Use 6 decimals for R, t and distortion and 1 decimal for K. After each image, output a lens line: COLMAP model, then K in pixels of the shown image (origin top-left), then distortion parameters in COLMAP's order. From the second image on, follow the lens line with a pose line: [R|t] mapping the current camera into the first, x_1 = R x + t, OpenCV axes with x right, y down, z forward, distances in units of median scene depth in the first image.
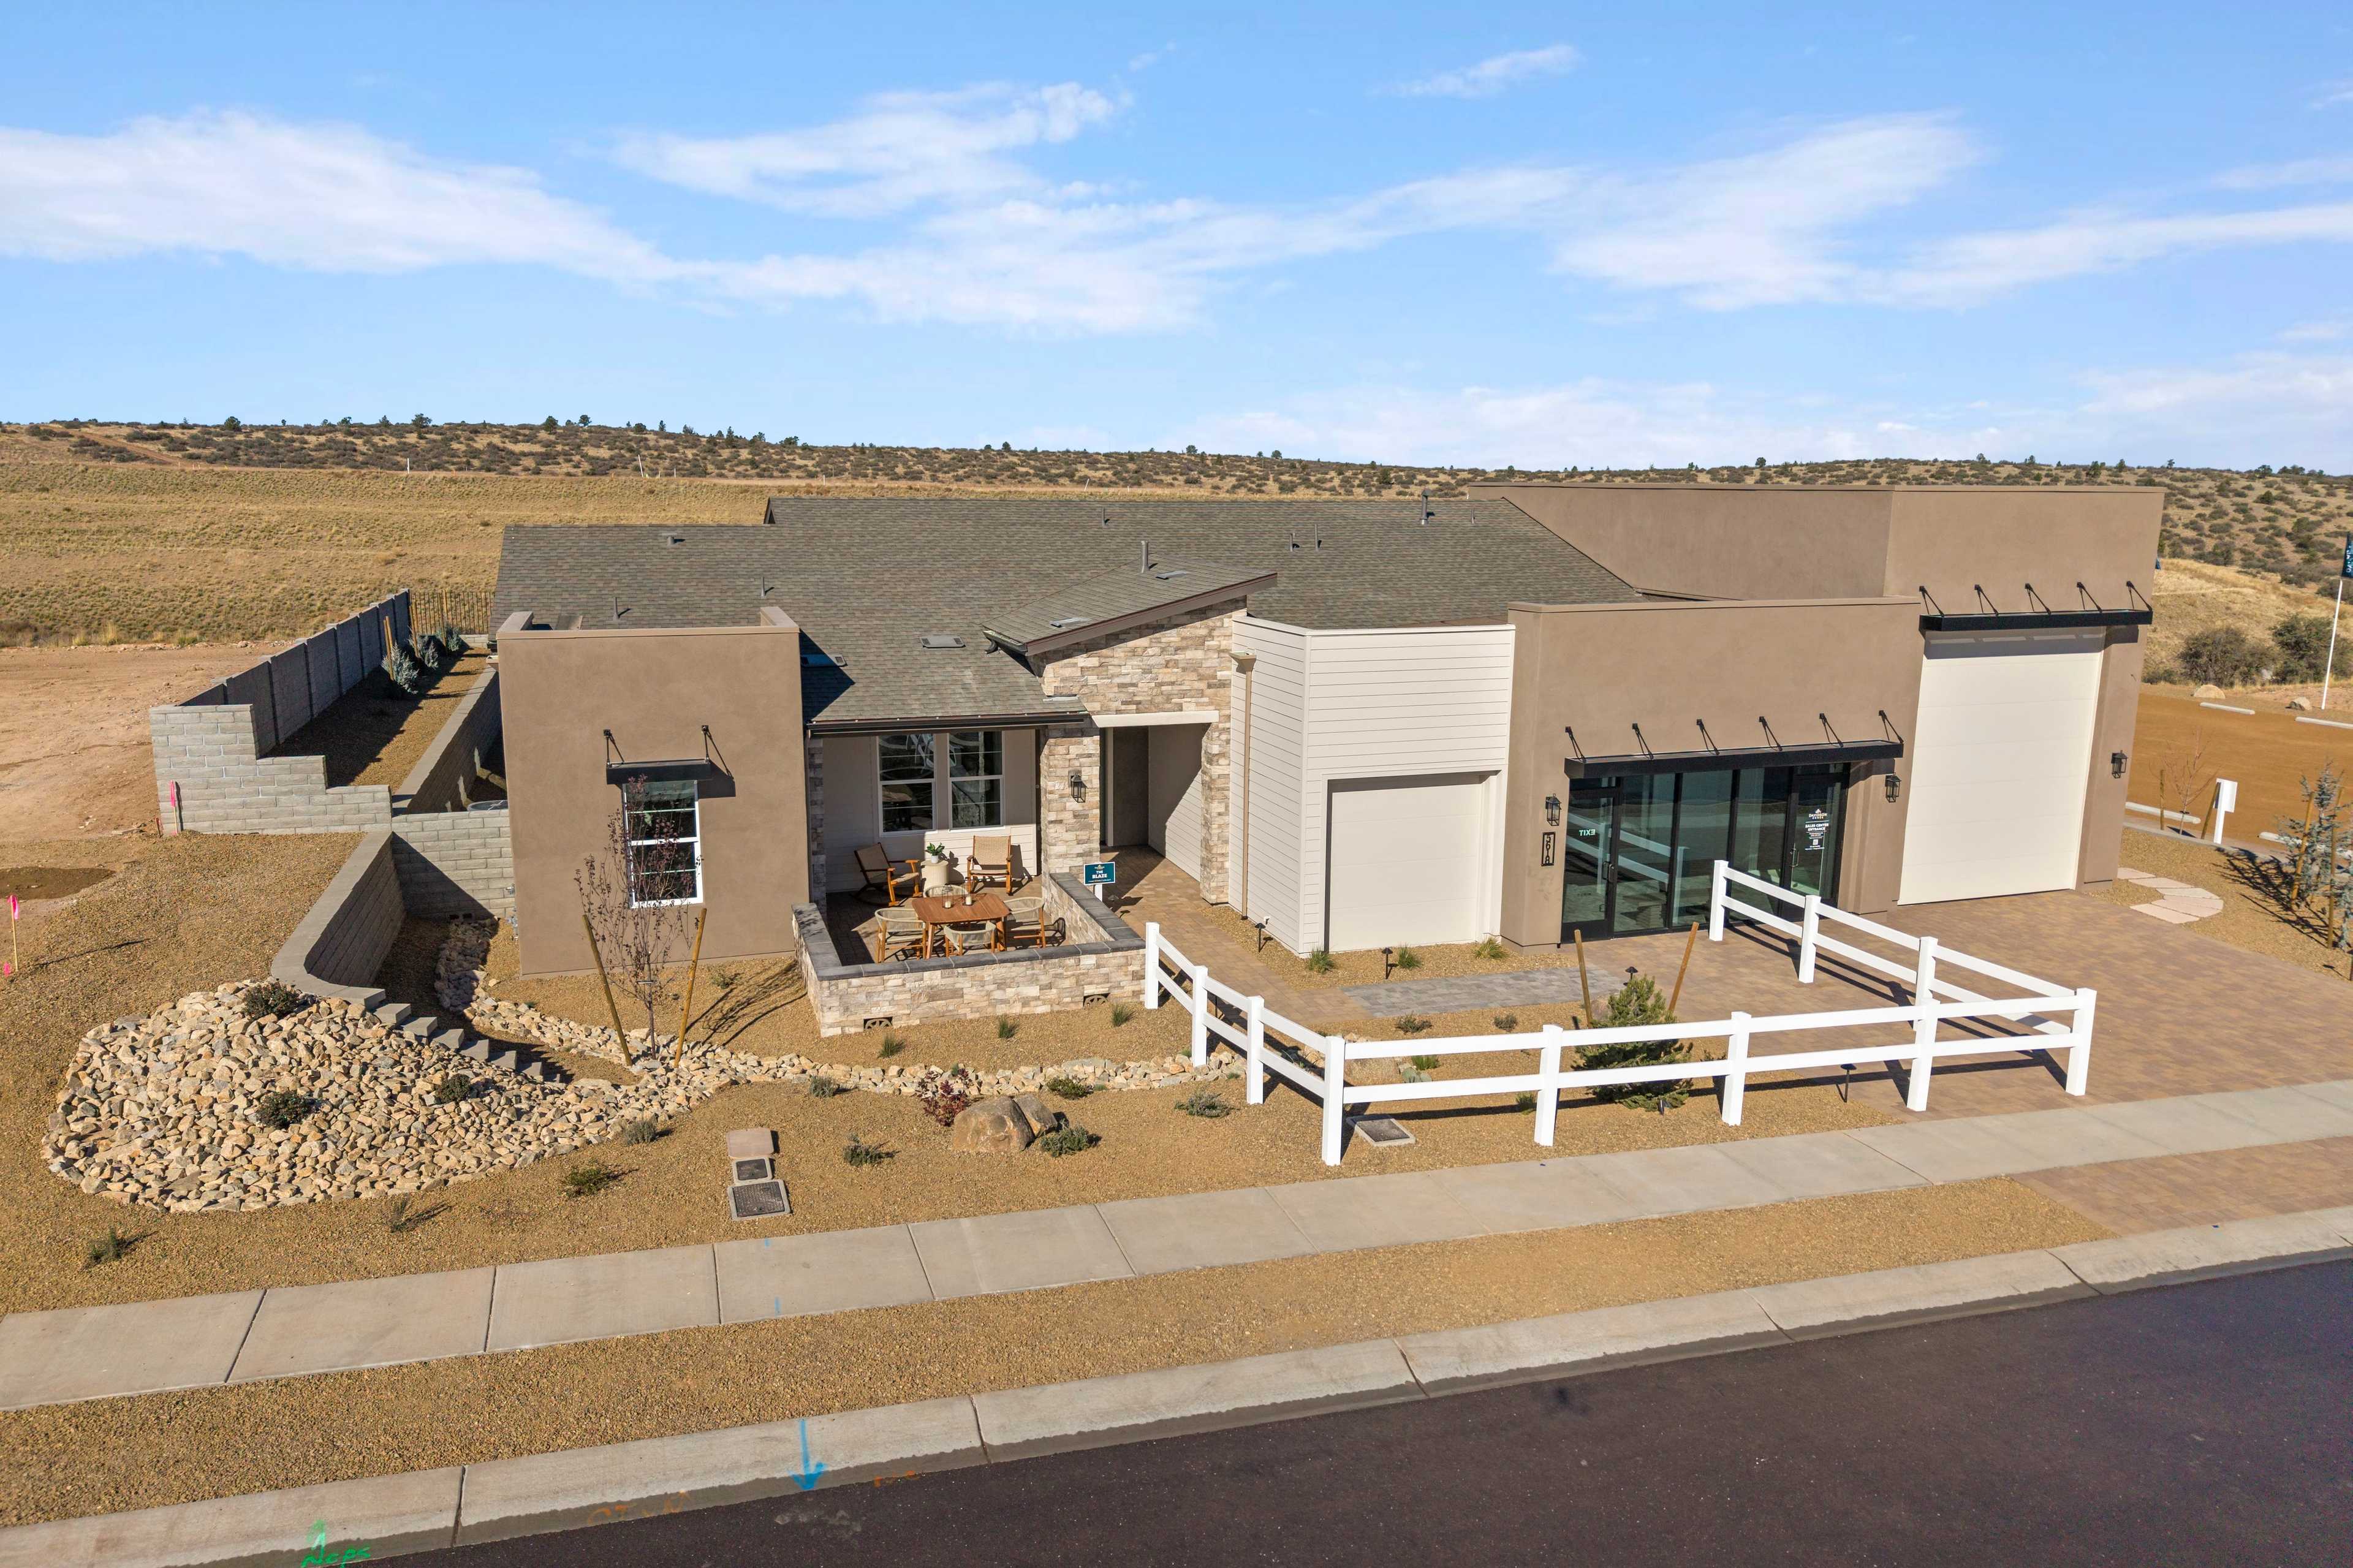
lens RADIAL K [[1540.4, 0, 1209.9], [0, 1540.4, 784.5], [0, 0, 1]] dist [-0.001763, -0.001313]
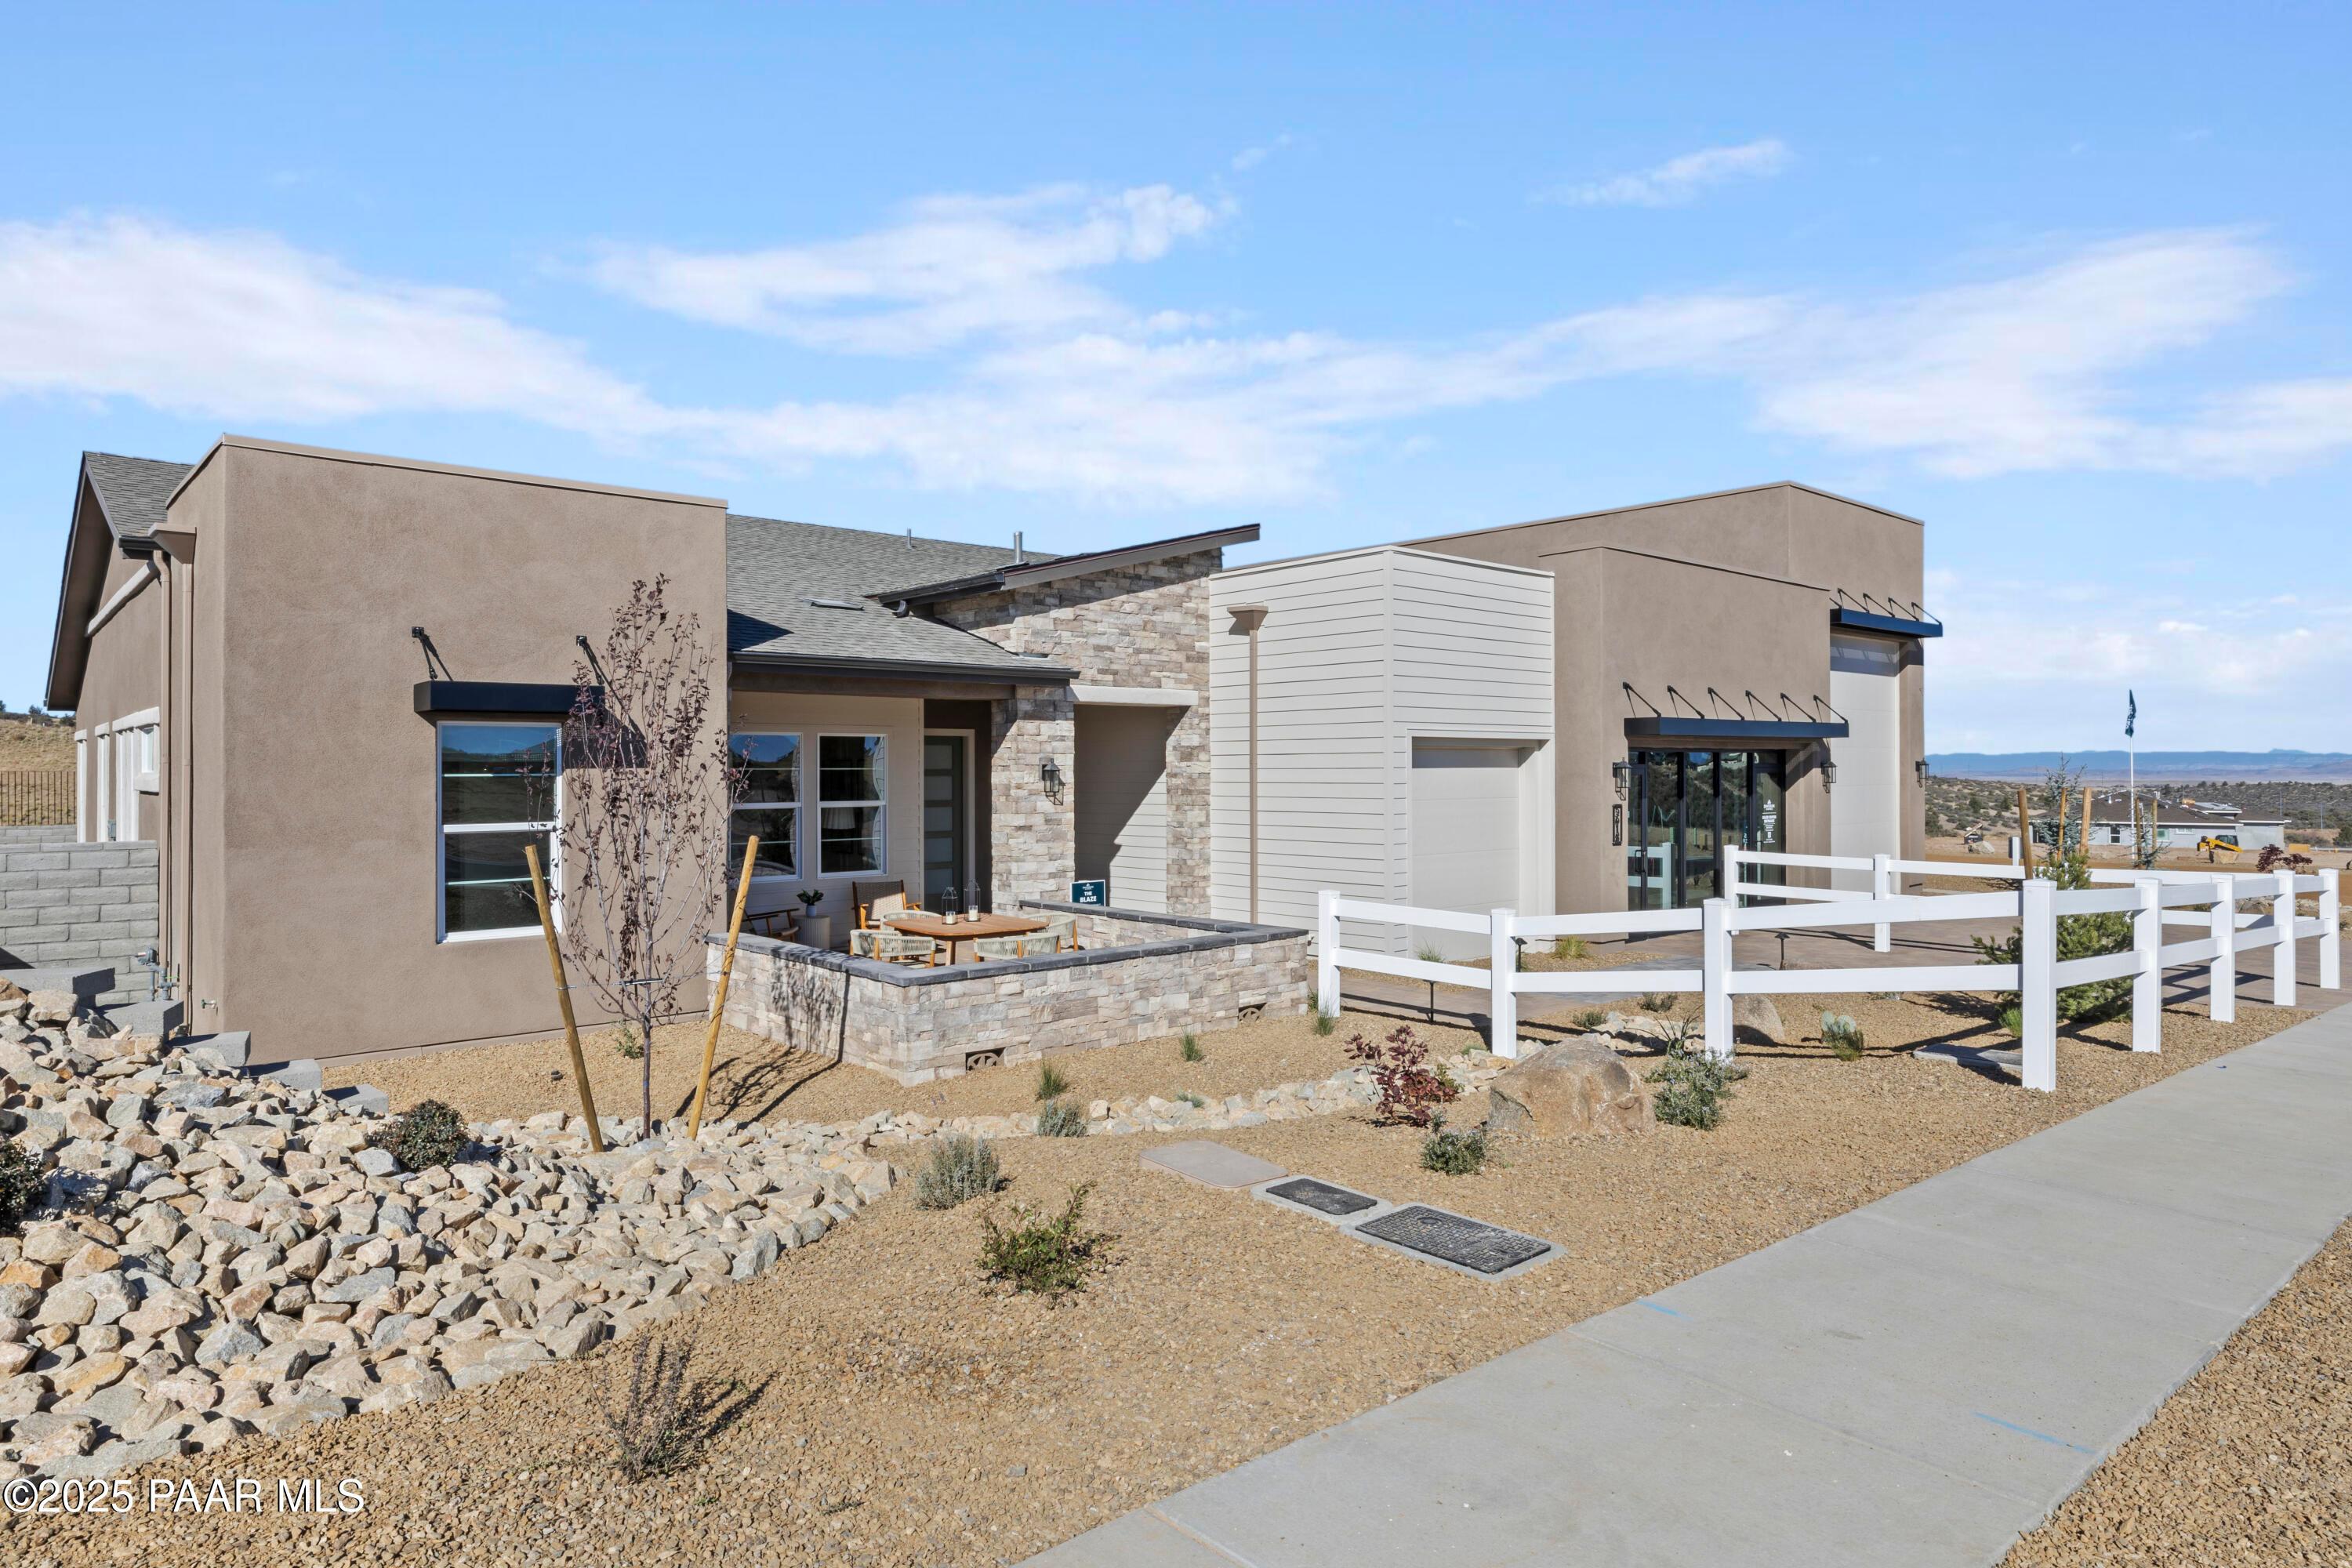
lens RADIAL K [[1373.9, 0, 1151.6], [0, 1373.9, 750.1], [0, 0, 1]] dist [0.004522, 0.000092]
pose [[0.931336, -0.012005, 0.363962, -0.289676], [0.085747, 0.978584, -0.187140, 0.118690], [-0.353921, 0.205499, 0.912420, 0.389135]]
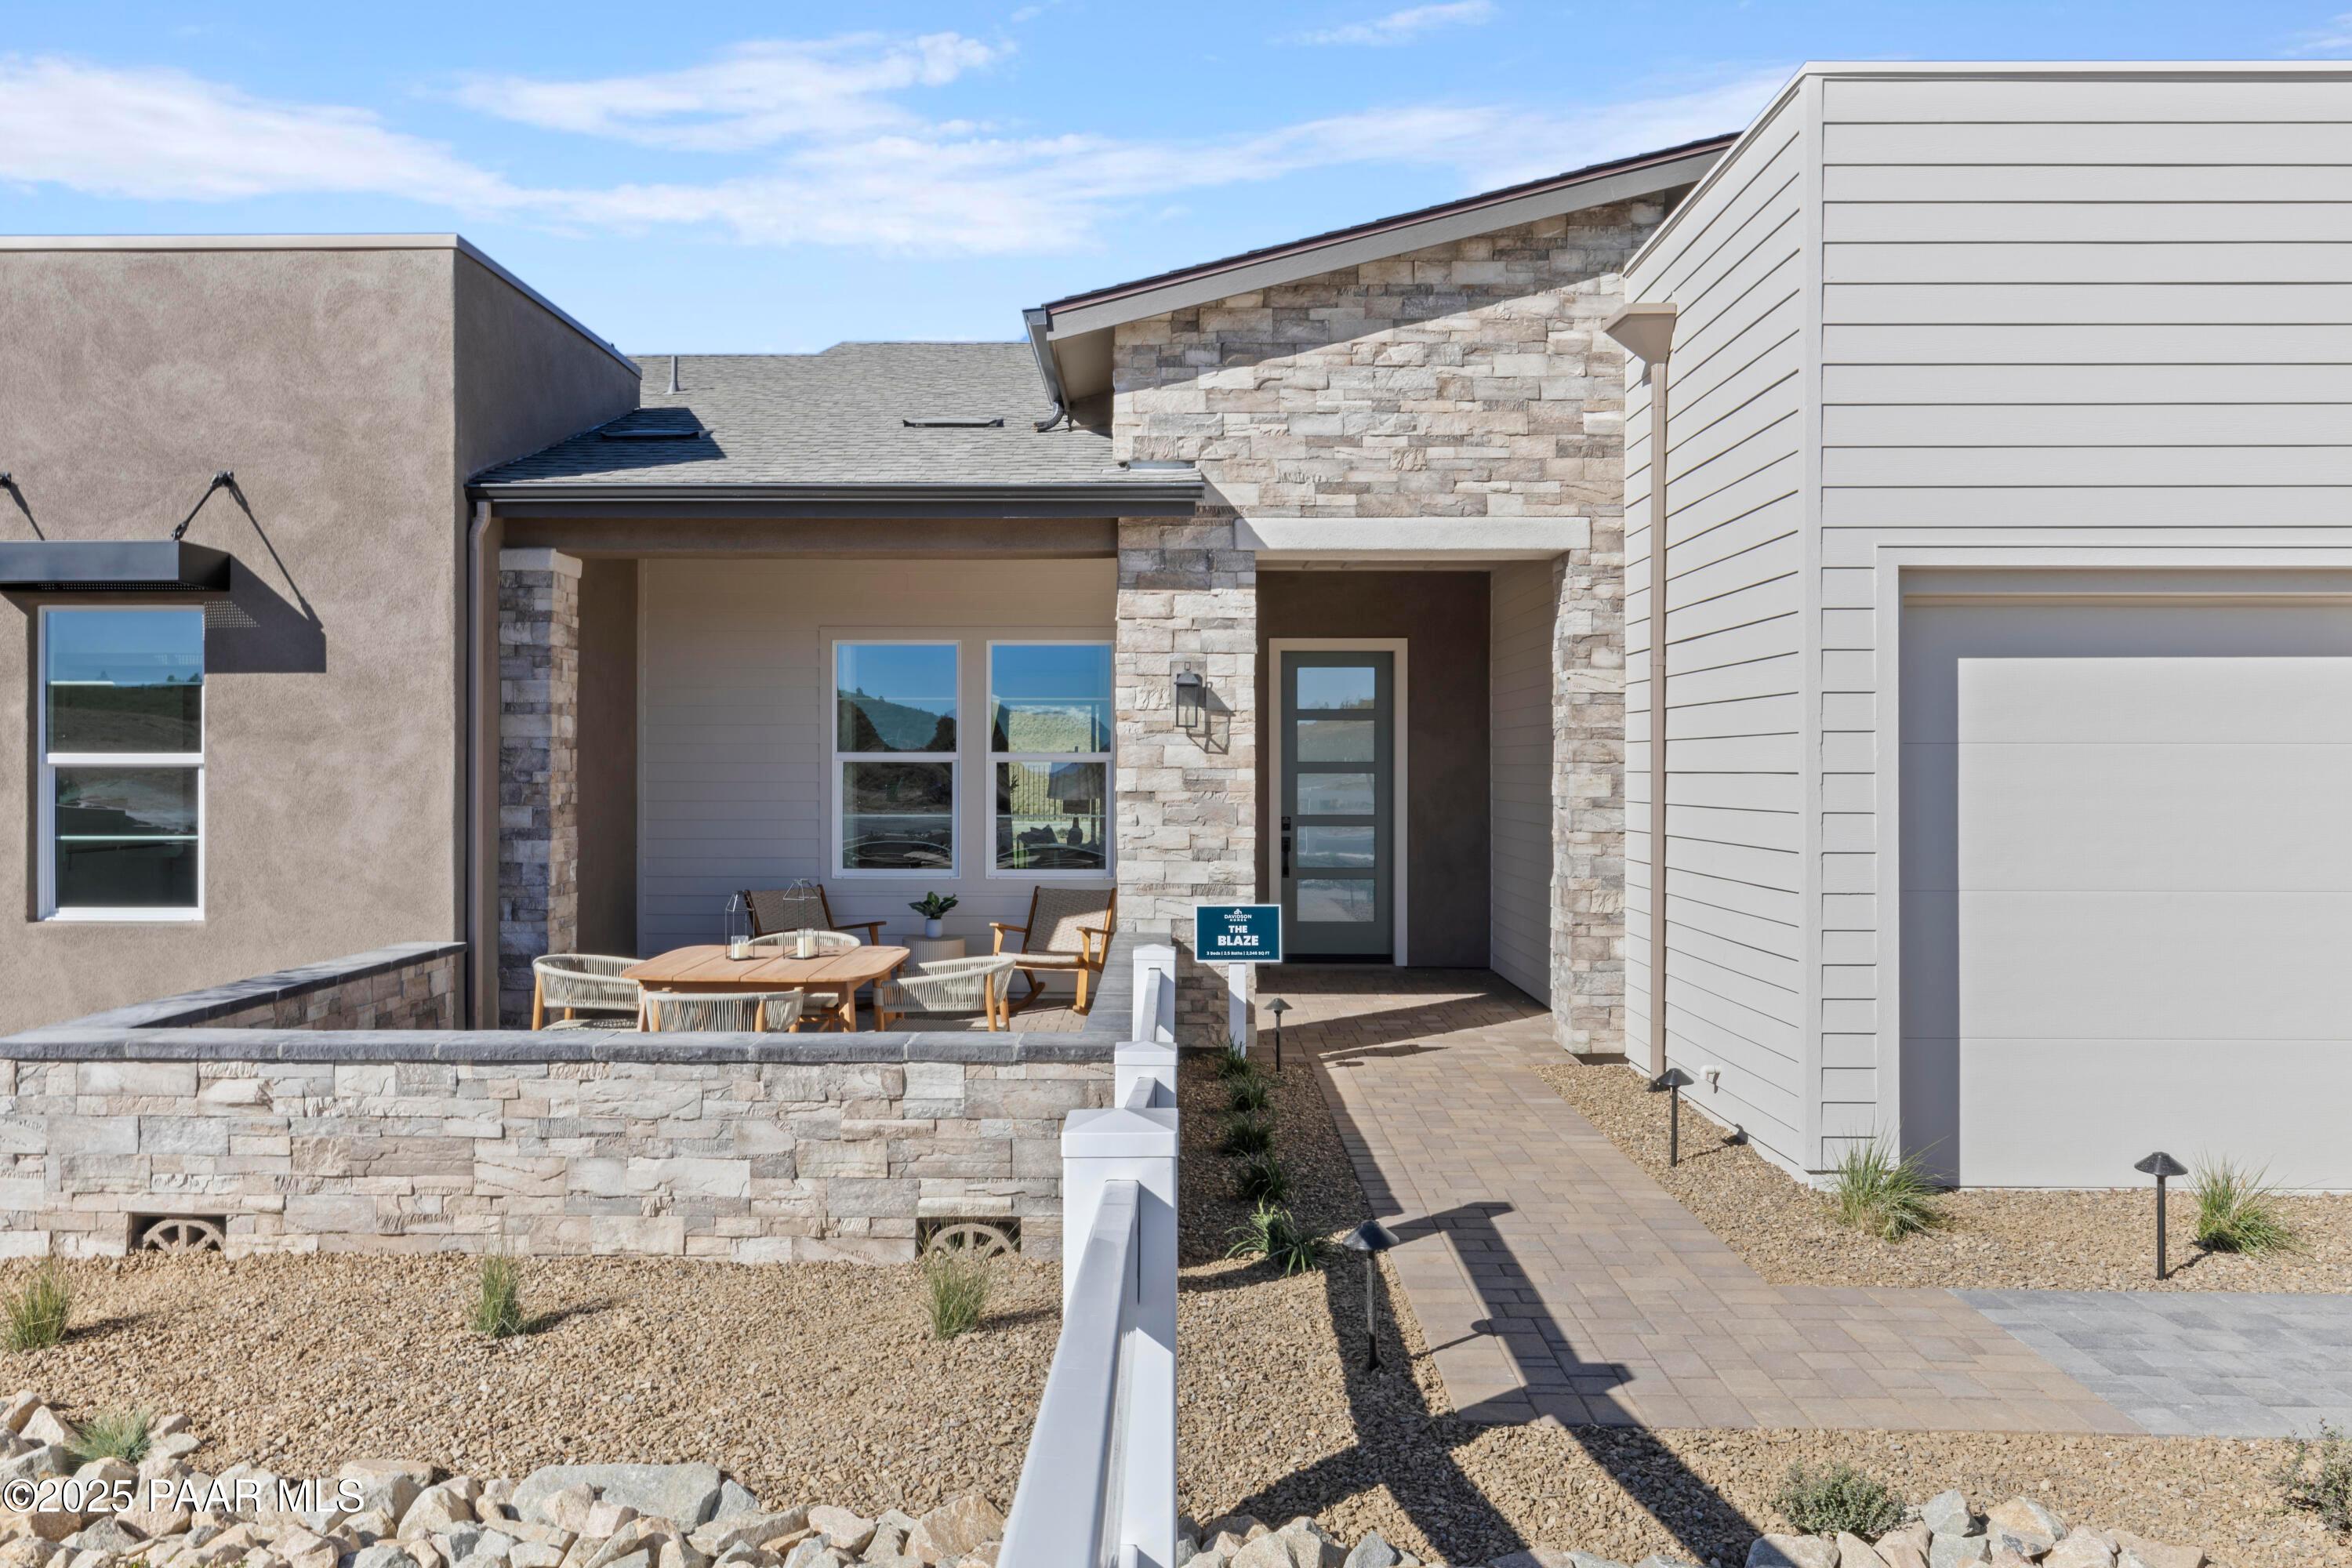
lens RADIAL K [[1715.2, 0, 1158.3], [0, 1715.2, 757.2], [0, 0, 1]] dist [-0.004847, -0.000523]
pose [[0.935013, -0.012804, -0.354382, 0.057283], [-0.058188, 0.980263, -0.188941, 0.097941], [0.349807, 0.197283, 0.915814, 0.629674]]
